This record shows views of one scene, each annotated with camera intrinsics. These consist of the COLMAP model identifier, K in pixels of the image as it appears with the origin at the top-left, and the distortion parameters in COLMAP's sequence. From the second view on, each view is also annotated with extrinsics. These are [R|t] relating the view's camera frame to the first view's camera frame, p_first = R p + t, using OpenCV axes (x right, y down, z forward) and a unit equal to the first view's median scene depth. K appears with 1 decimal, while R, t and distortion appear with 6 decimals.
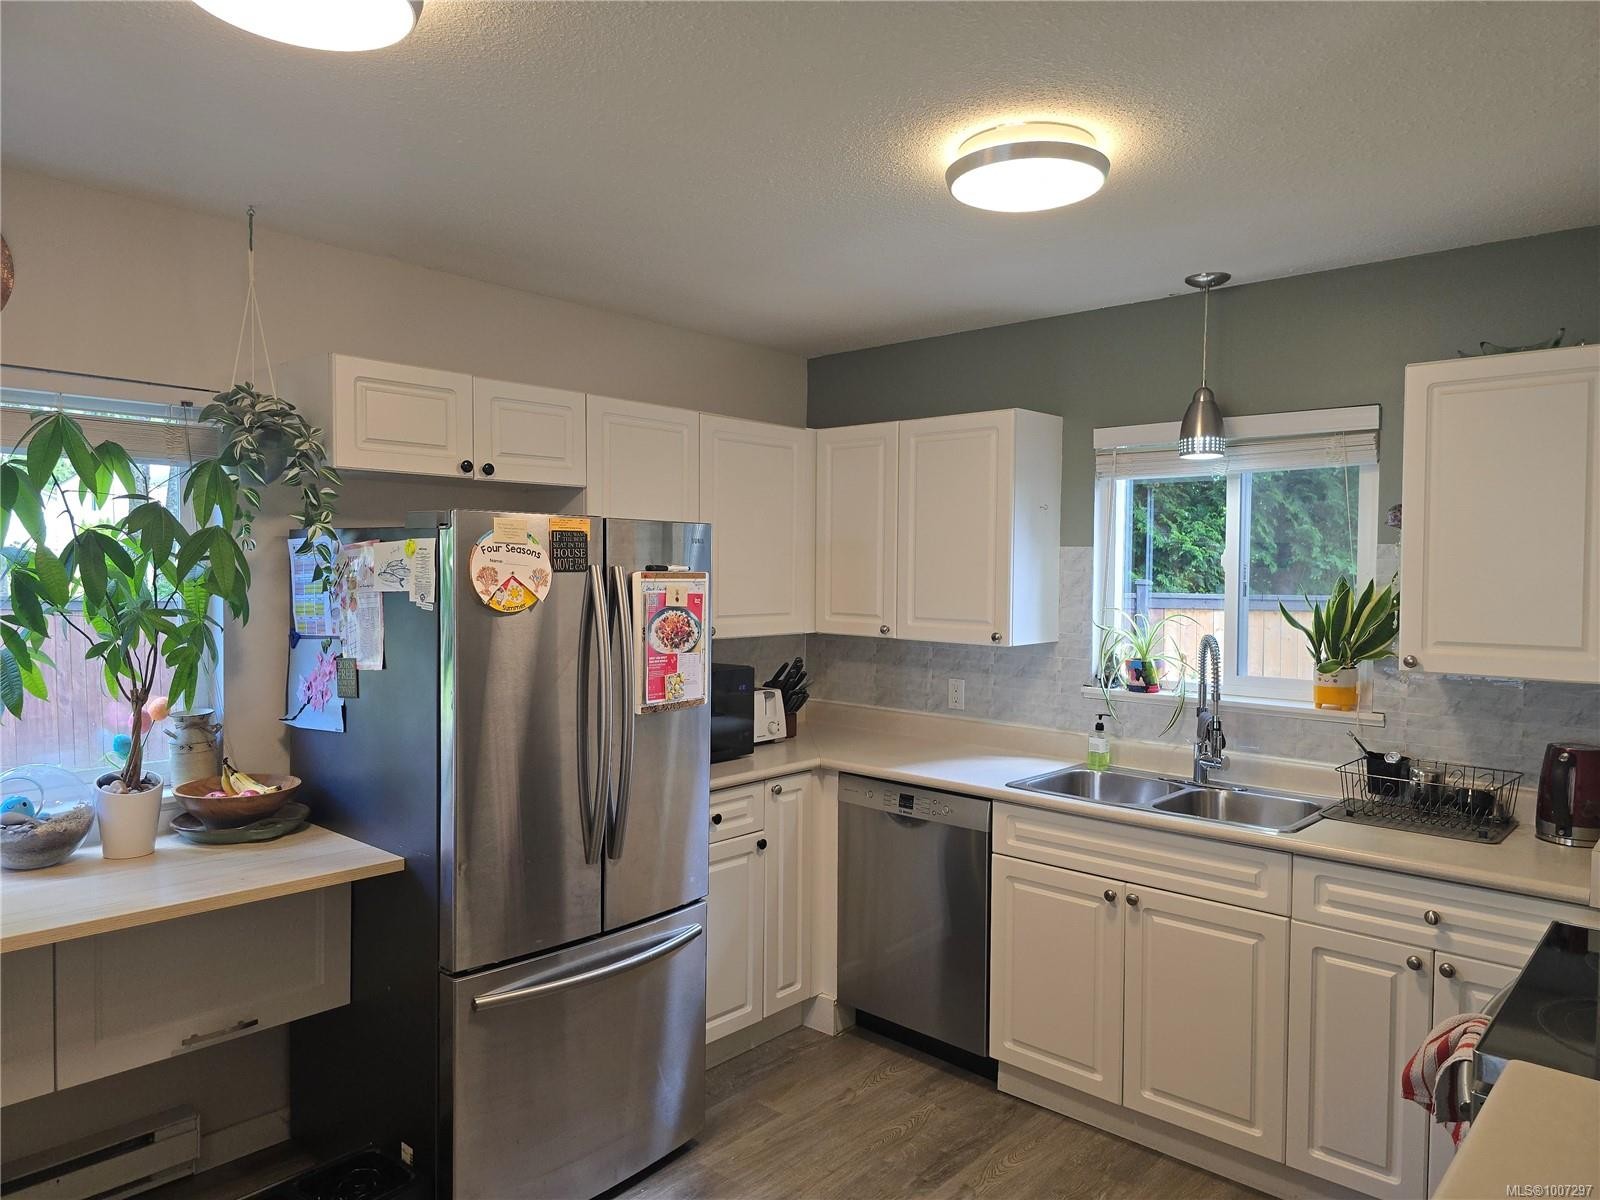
lens RADIAL K [[1063.9, 0, 805.2], [0, 1063.9, 605.9], [0, 0, 1]] dist [0.060519, -0.052783]
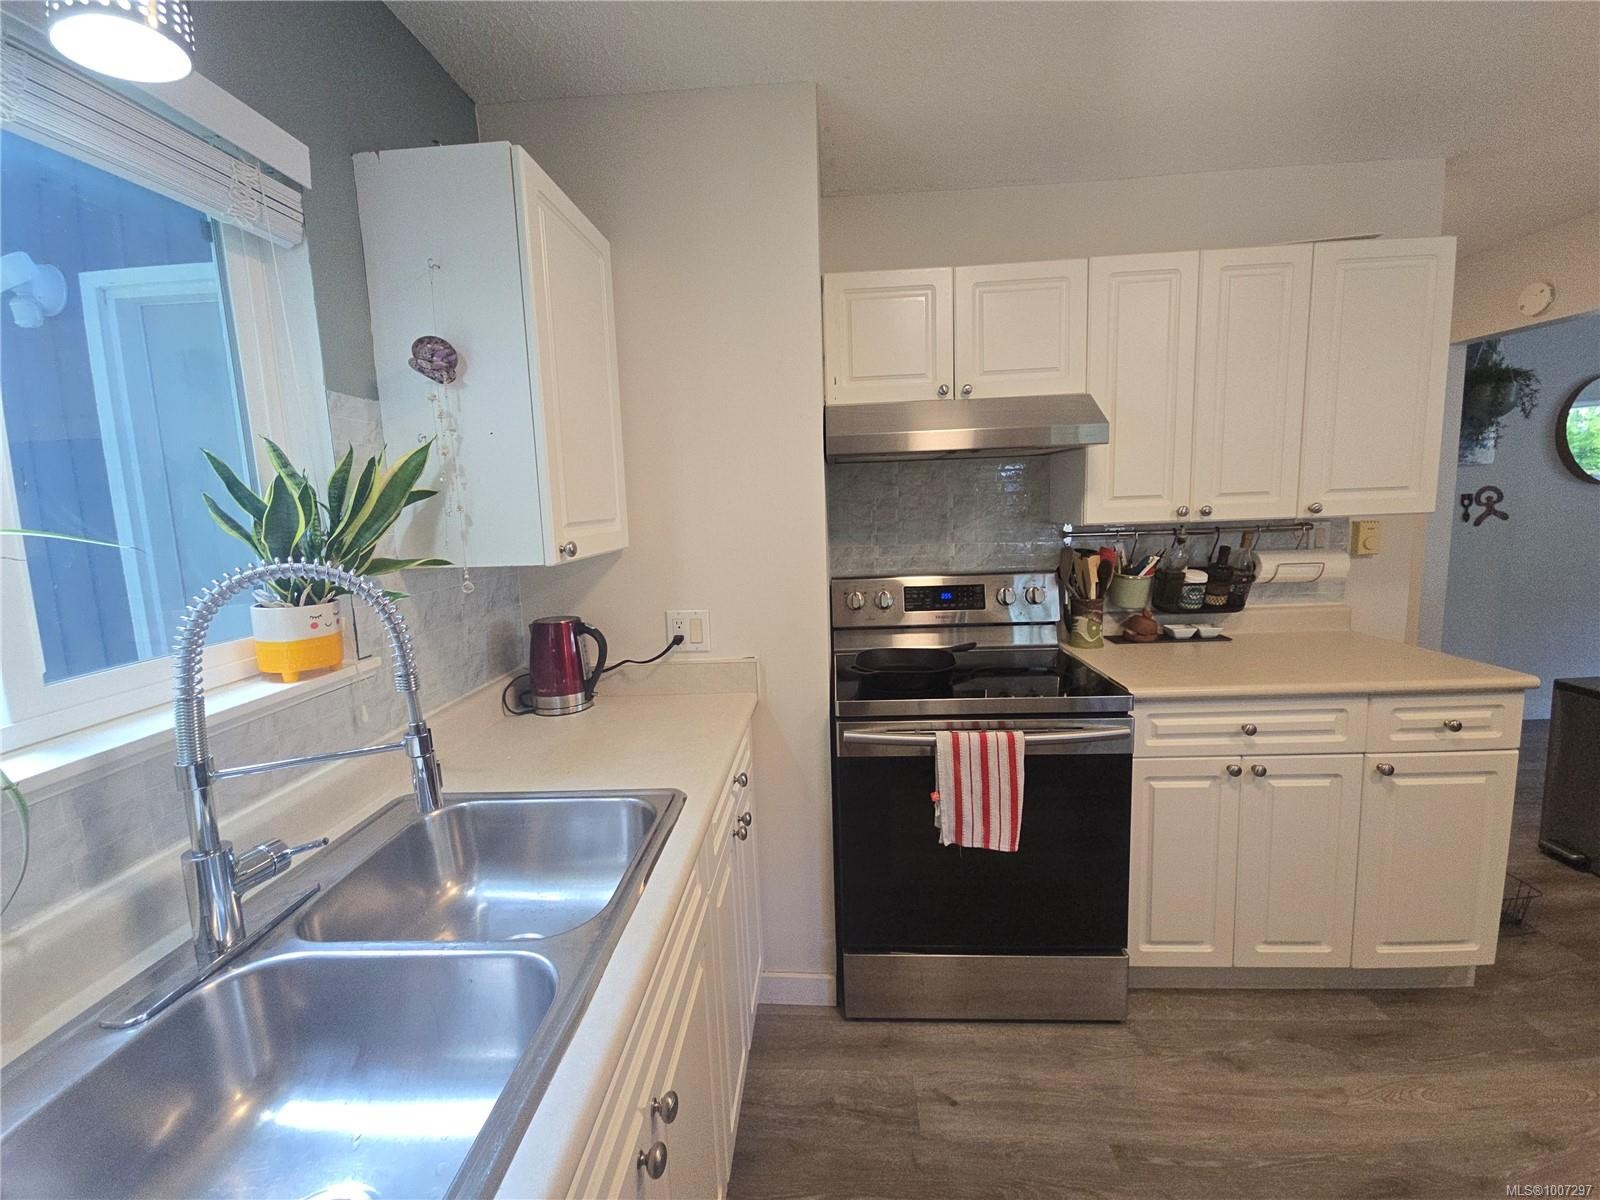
lens RADIAL K [[650.7, 0, 795.4], [0, 650.7, 584.5], [0, 0, 1]] dist [0.010060, -0.007431]
pose [[-0.618730, -0.082458, 0.781265, 0.063995], [0.063285, 0.986013, 0.154187, 0.011111], [-0.783051, 0.144842, -0.604857, 1.006581]]
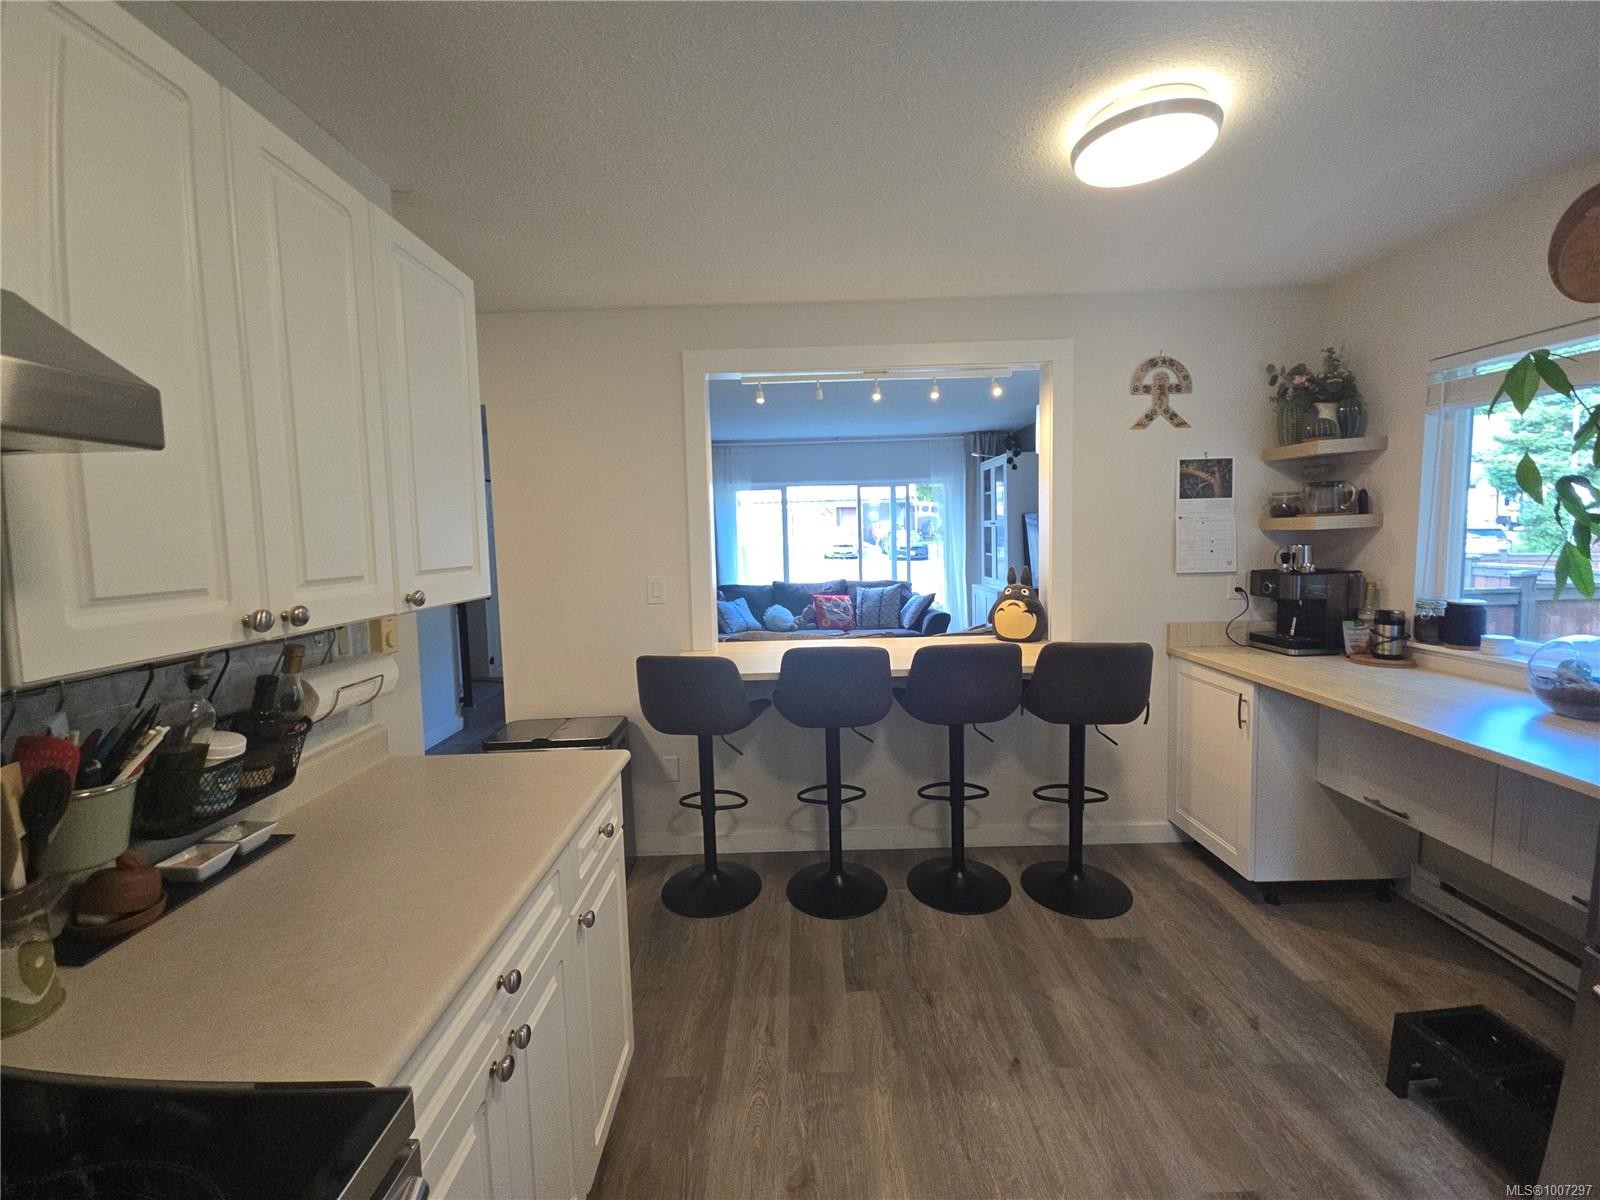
lens RADIAL K [[650.7, 0, 796.6], [0, 650.7, 582.6], [0, 0, 1]] dist [0.010060, -0.007431]
pose [[-0.747702, 0.060264, -0.661294, 0.338541], [-0.004036, 0.995443, 0.095278, 0.015844], [0.664022, 0.073908, -0.744052, 0.710883]]
